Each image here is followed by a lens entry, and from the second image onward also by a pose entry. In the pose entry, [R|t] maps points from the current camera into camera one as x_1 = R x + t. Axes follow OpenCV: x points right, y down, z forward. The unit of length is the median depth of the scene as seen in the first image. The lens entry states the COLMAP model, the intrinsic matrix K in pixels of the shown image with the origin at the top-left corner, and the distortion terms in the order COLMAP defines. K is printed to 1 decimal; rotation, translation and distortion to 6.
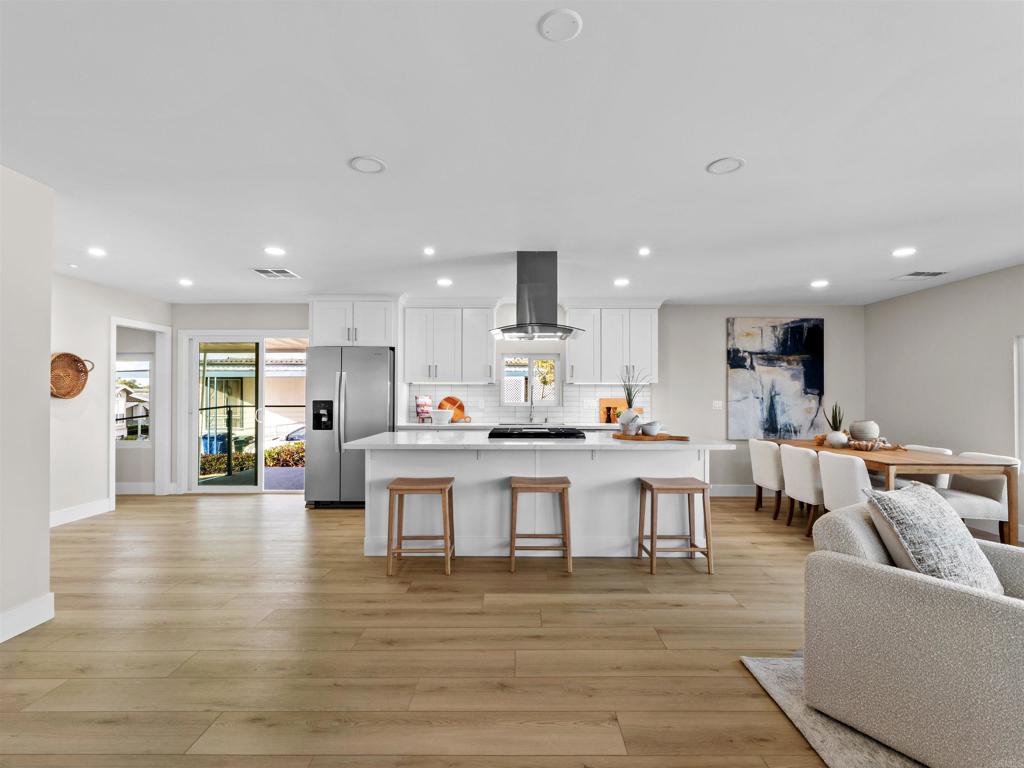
lens RADIAL K [[492.2, 0, 519.2], [0, 492.2, 391.0], [0, 0, 1]] dist [-0.002486, -0.000422]
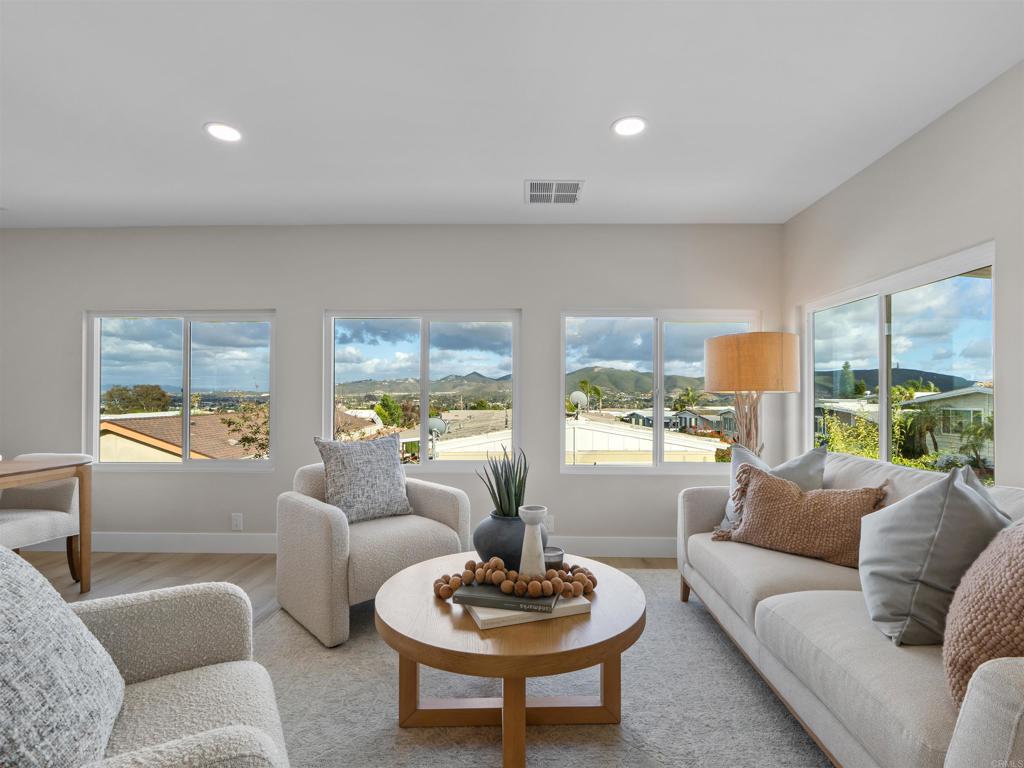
lens RADIAL K [[492.2, 0, 519.2], [0, 492.2, 391.0], [0, 0, 1]] dist [-0.002486, -0.000422]
pose [[0.022229, 0.010098, 0.999702, 0.214370], [-0.012117, 0.999878, -0.009830, 0.031571], [-0.999679, -0.011895, 0.022349, 0.271321]]
